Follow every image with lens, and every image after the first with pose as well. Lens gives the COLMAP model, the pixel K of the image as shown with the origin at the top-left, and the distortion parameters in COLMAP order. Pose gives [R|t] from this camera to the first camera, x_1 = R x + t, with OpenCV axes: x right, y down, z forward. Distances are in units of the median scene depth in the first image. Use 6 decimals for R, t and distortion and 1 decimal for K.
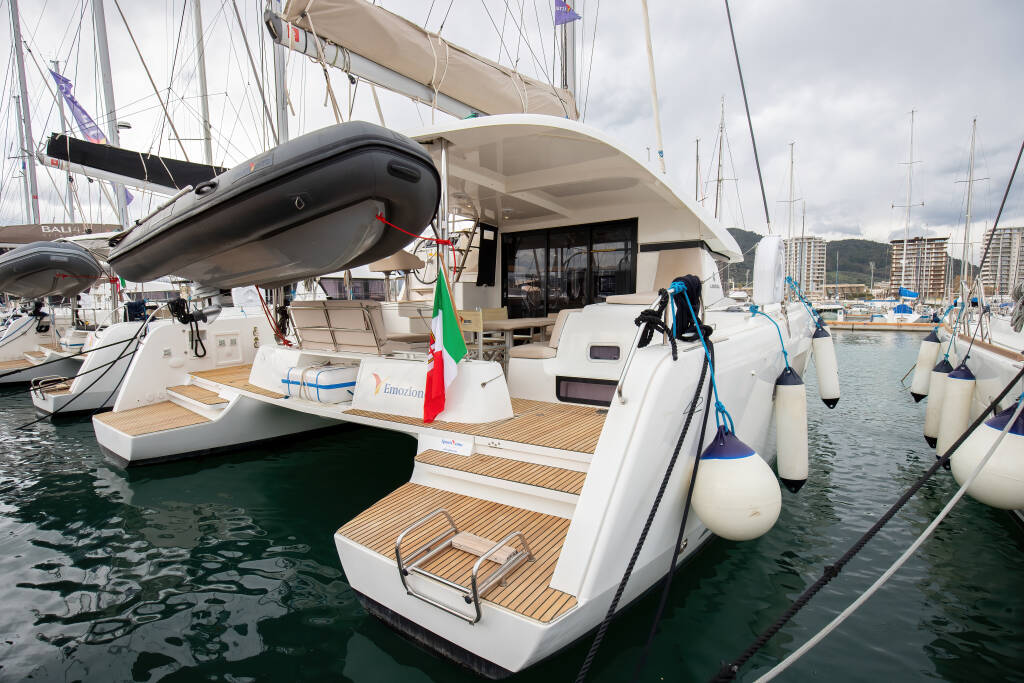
lens RADIAL K [[474.3, 0, 516.6], [0, 474.3, 343.2], [0, 0, 1]] dist [-0.035265, 0.001346]
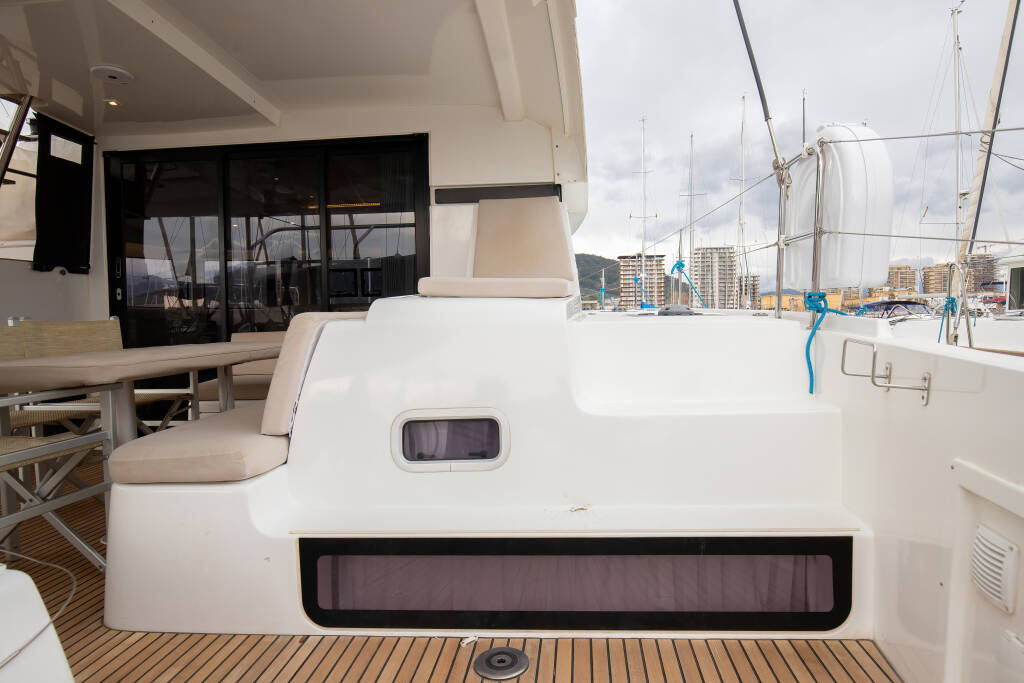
lens RADIAL K [[625.0, 0, 512.0], [0, 625.0, 341.5], [0, 0, 1]] dist [0.012305, 0.002769]
pose [[0.871627, -0.028080, 0.489365, 0.007009], [0.054855, 0.997674, -0.040458, -0.017147], [-0.487091, 0.062108, 0.871140, 0.355441]]
